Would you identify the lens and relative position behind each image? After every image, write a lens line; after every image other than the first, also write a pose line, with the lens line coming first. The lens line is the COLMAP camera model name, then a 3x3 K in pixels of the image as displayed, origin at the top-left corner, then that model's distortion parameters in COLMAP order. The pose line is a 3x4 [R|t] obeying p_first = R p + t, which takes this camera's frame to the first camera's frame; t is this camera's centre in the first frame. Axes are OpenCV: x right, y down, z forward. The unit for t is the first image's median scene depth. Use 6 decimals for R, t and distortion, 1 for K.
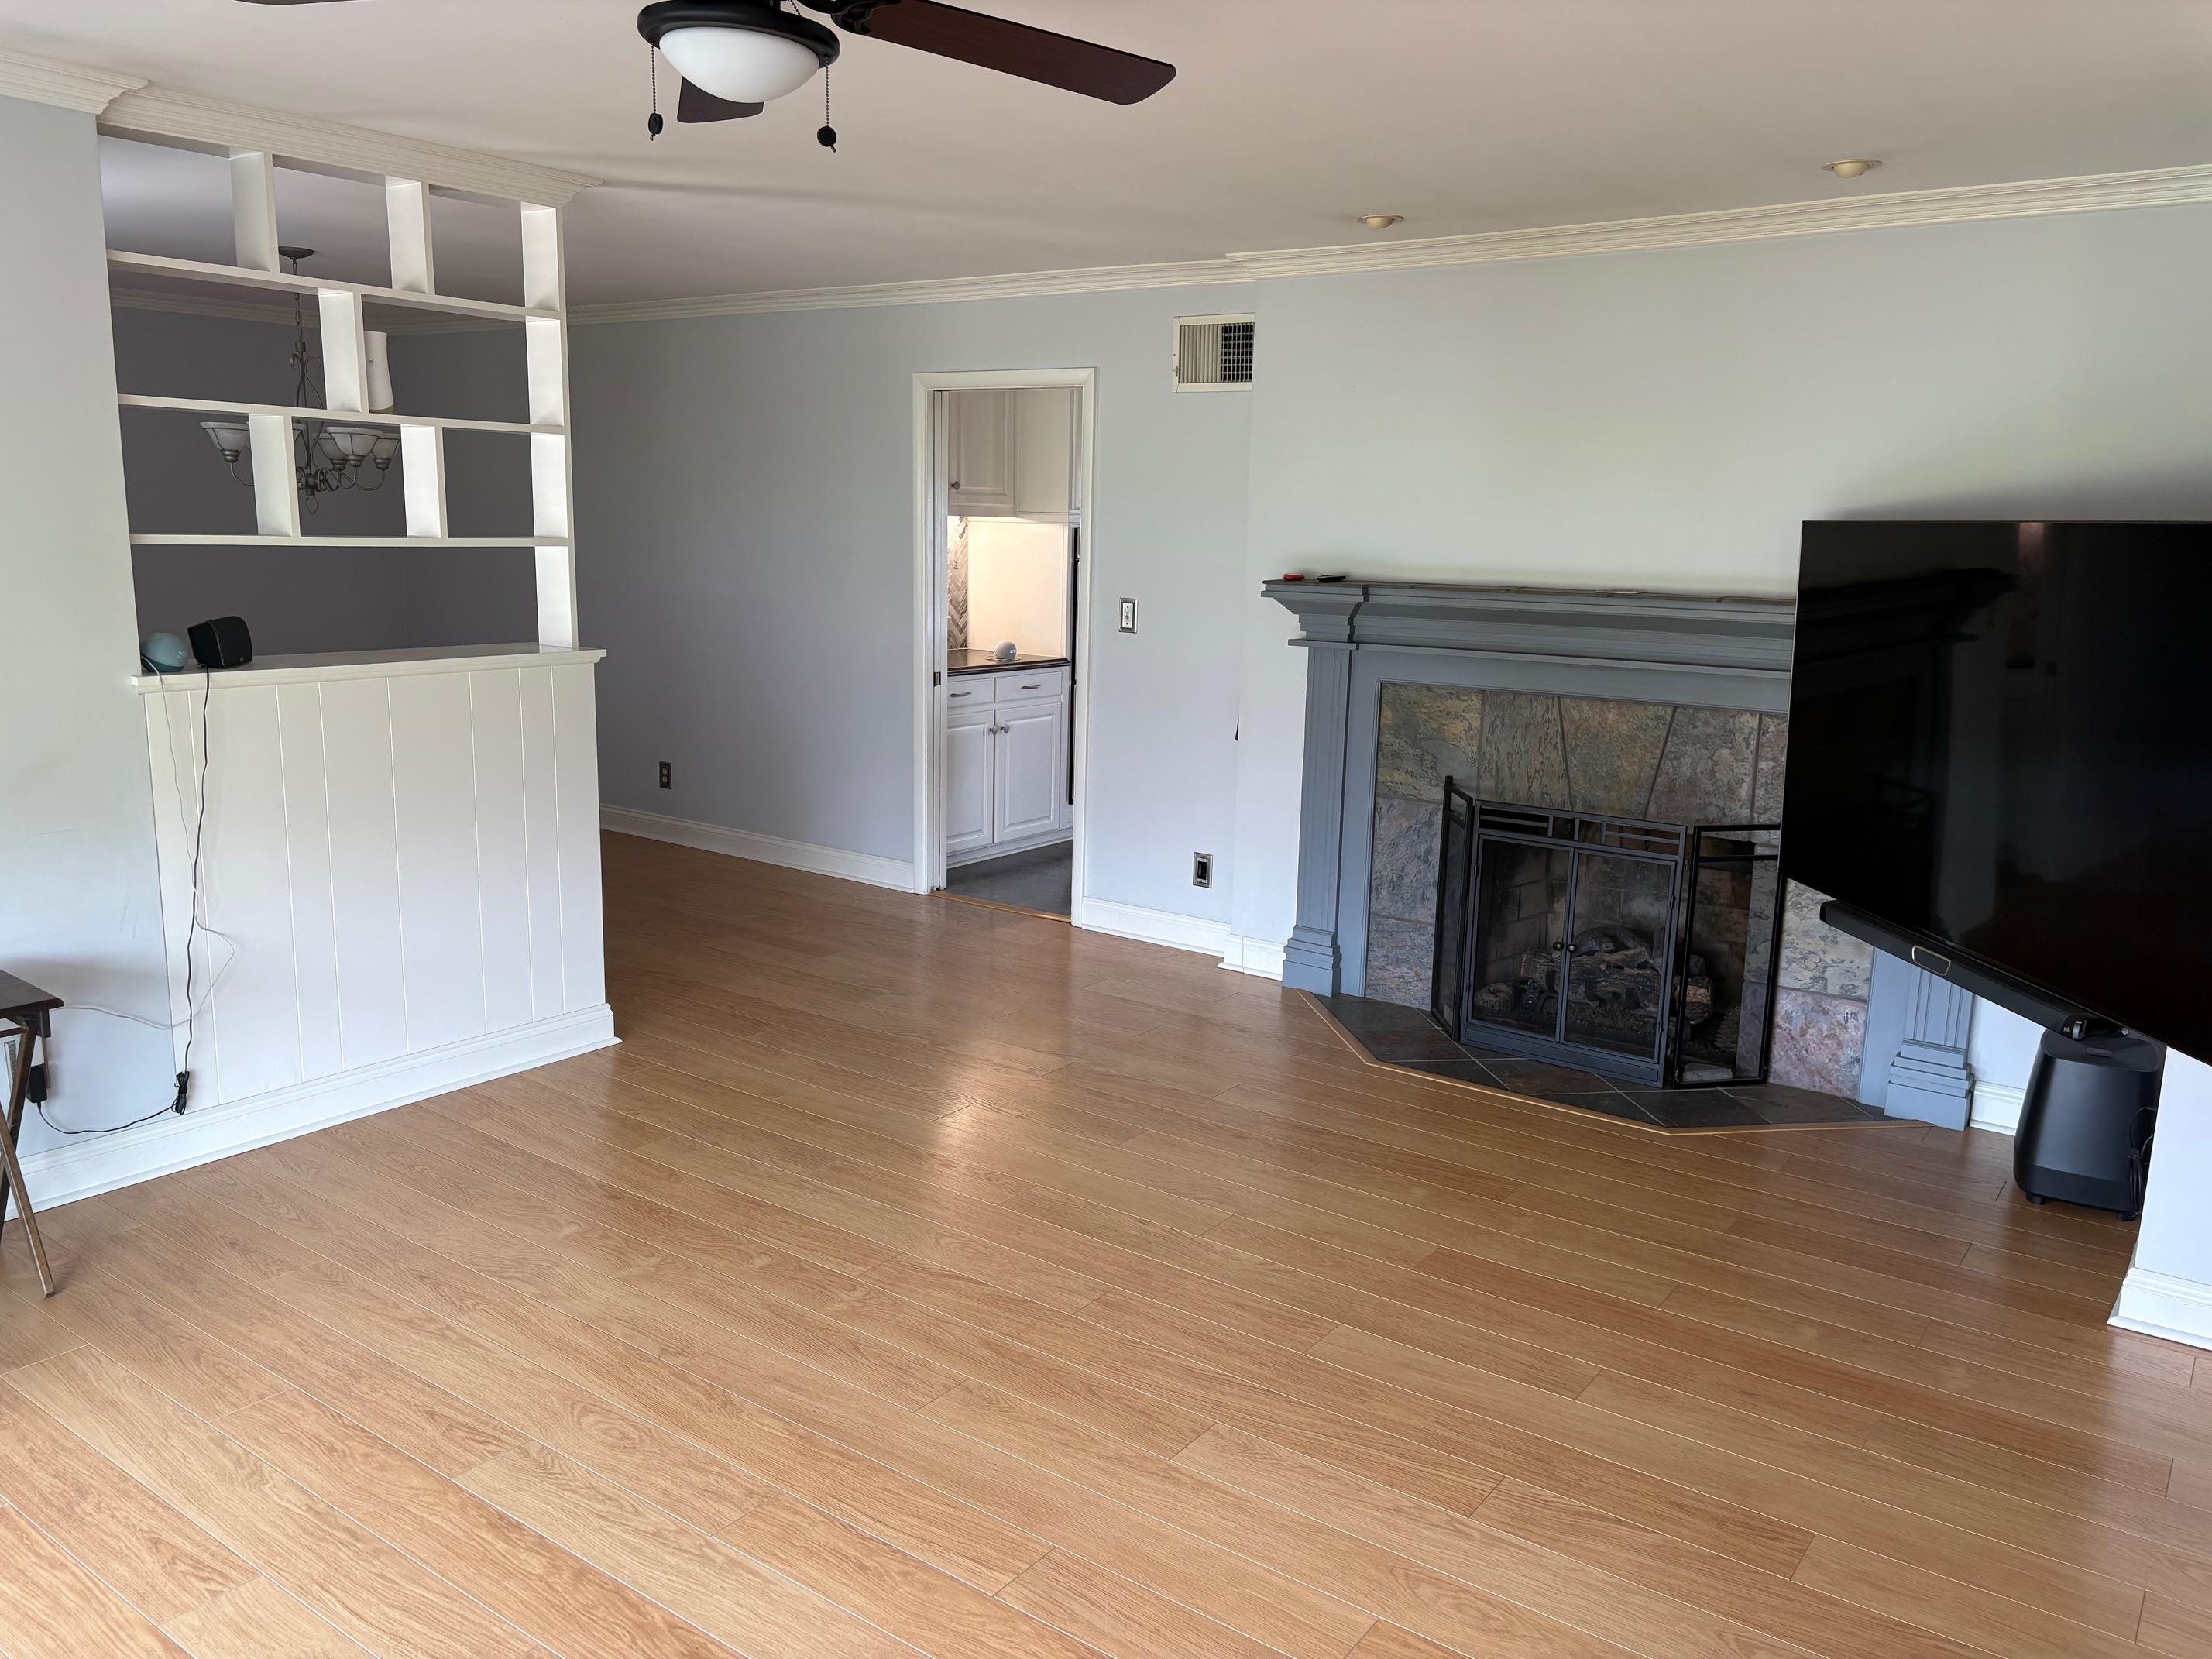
lens RADIAL K [[1680.5, 0, 1106.0], [0, 1680.5, 829.5], [0, 0, 1]] dist [0.070840, -0.046586]
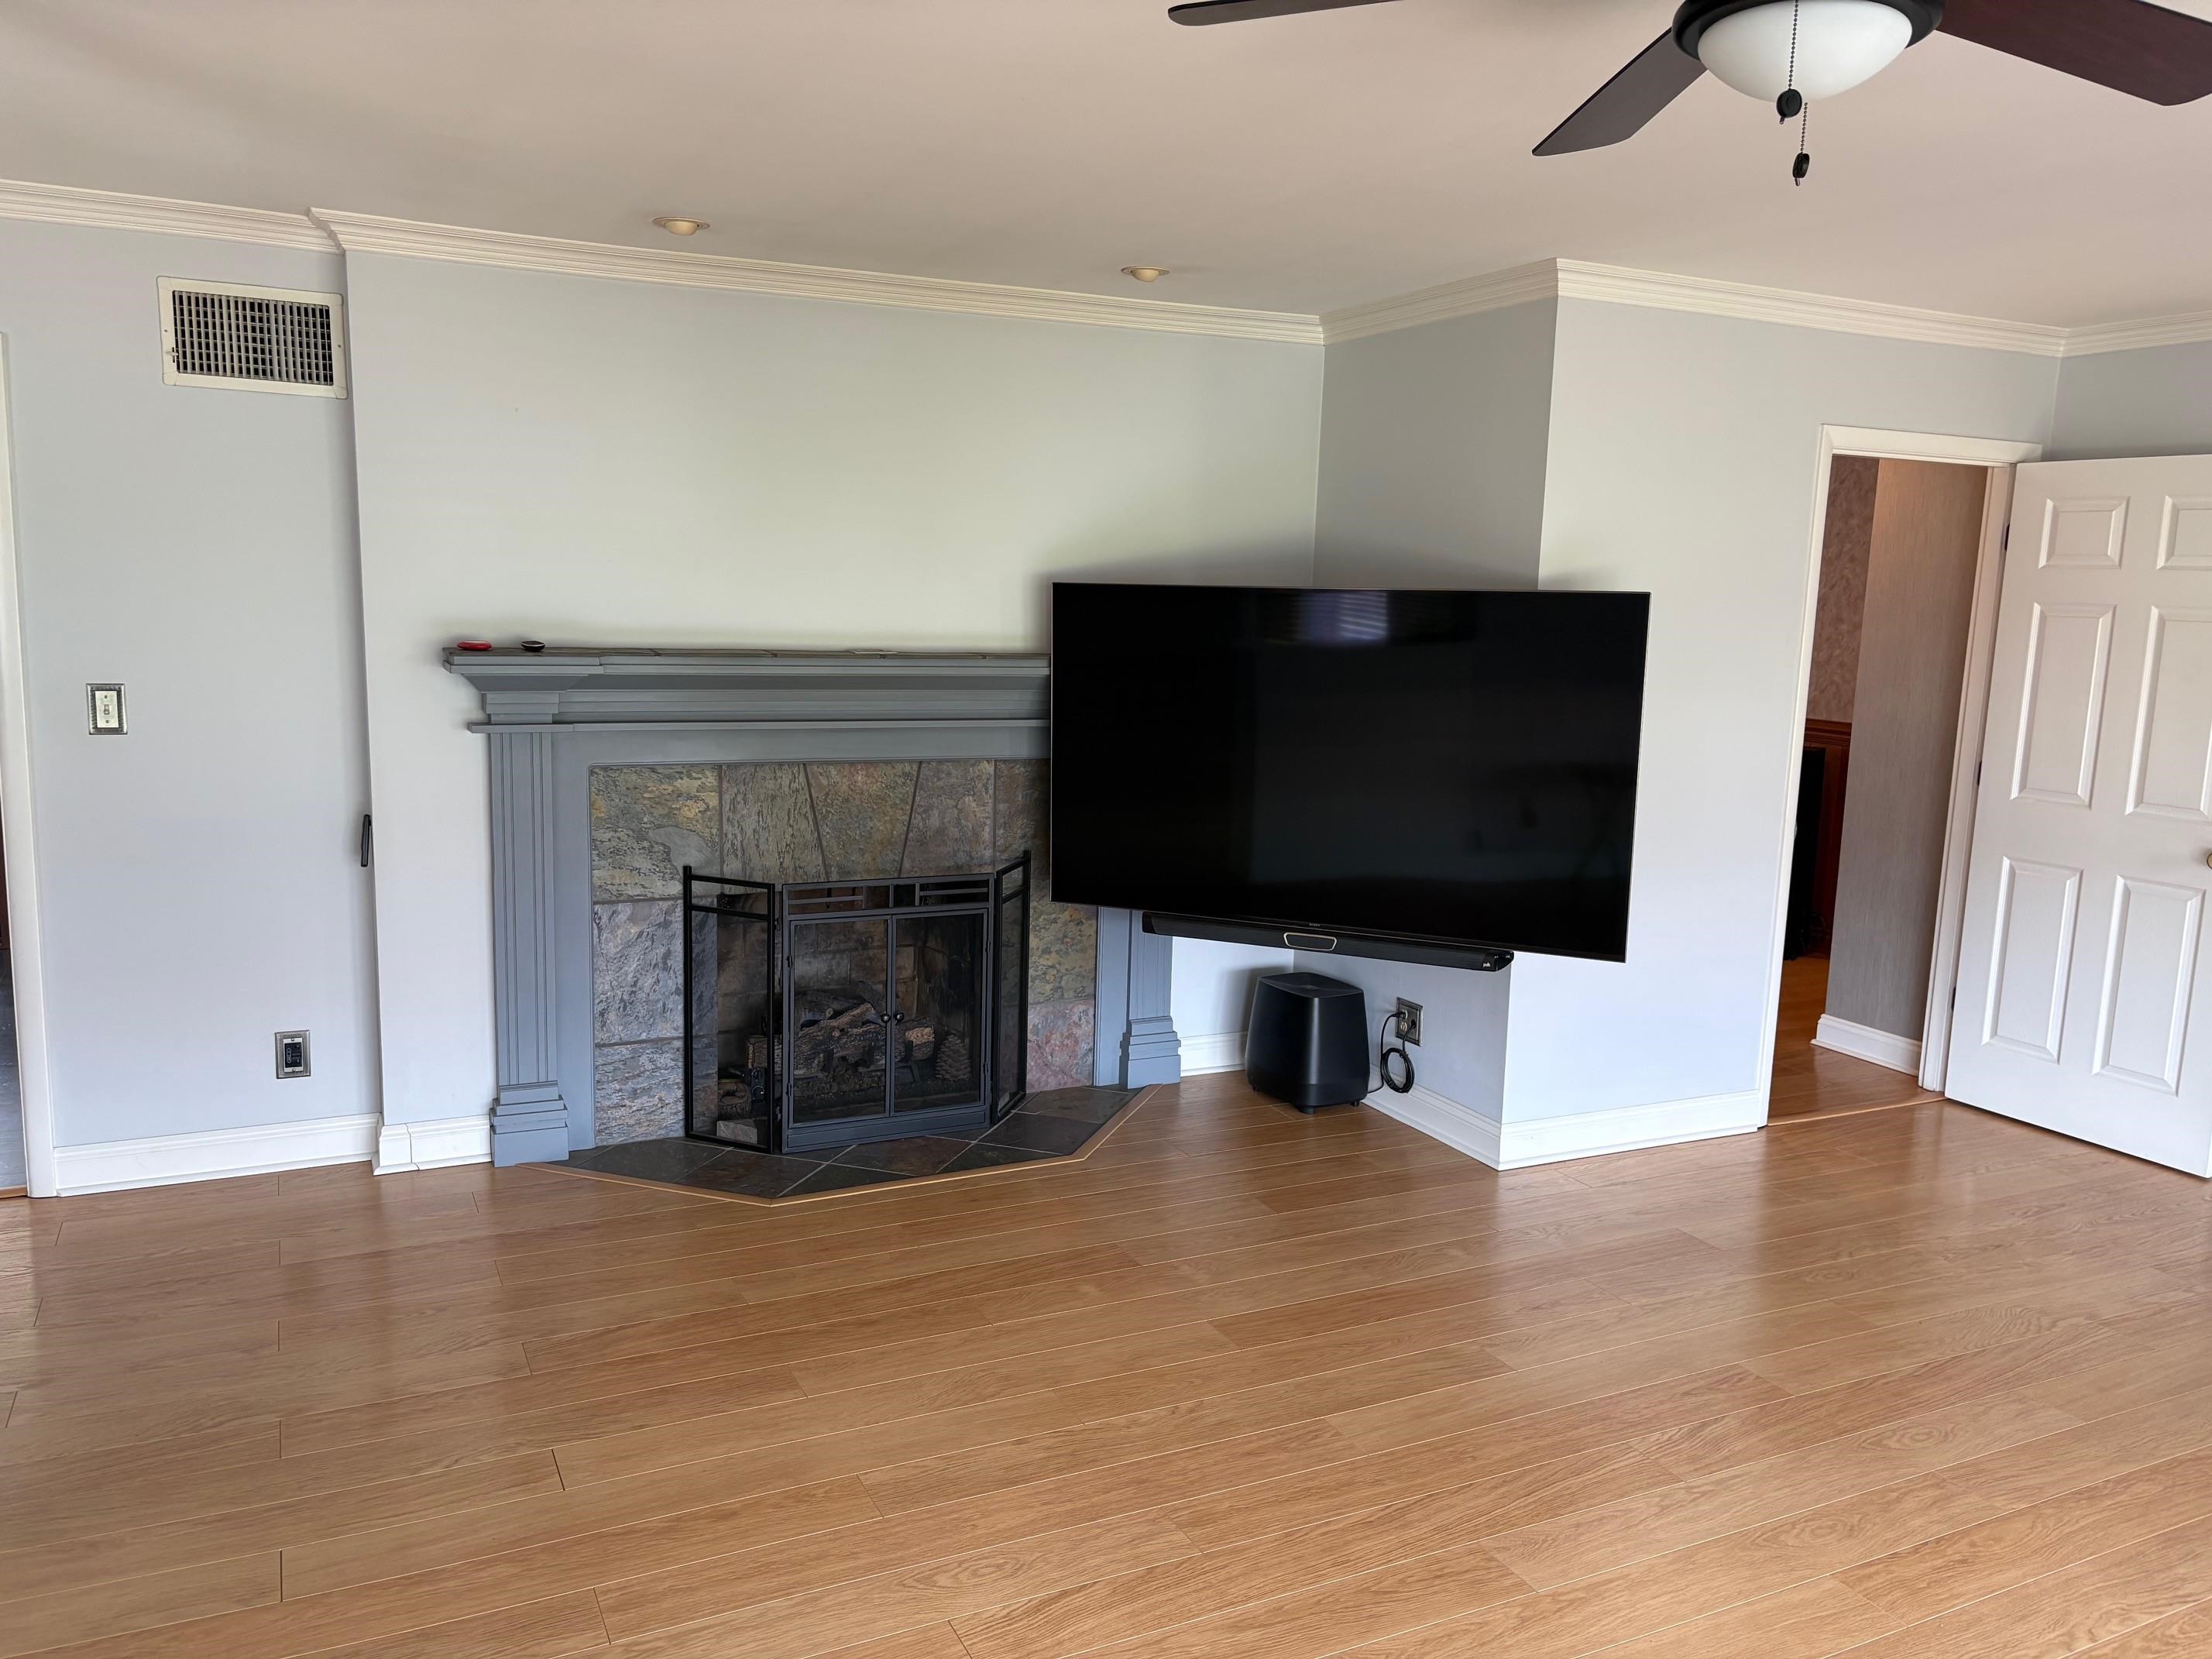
lens RADIAL K [[1648.6, 0, 1106.0], [0, 1648.6, 829.5], [0, 0, 1]] dist [0.102782, -0.193976]
pose [[0.446159, -0.136712, 0.884450, -0.475753], [0.145130, 0.986235, 0.079235, -0.090070], [-0.883108, 0.093009, 0.459859, 0.423199]]
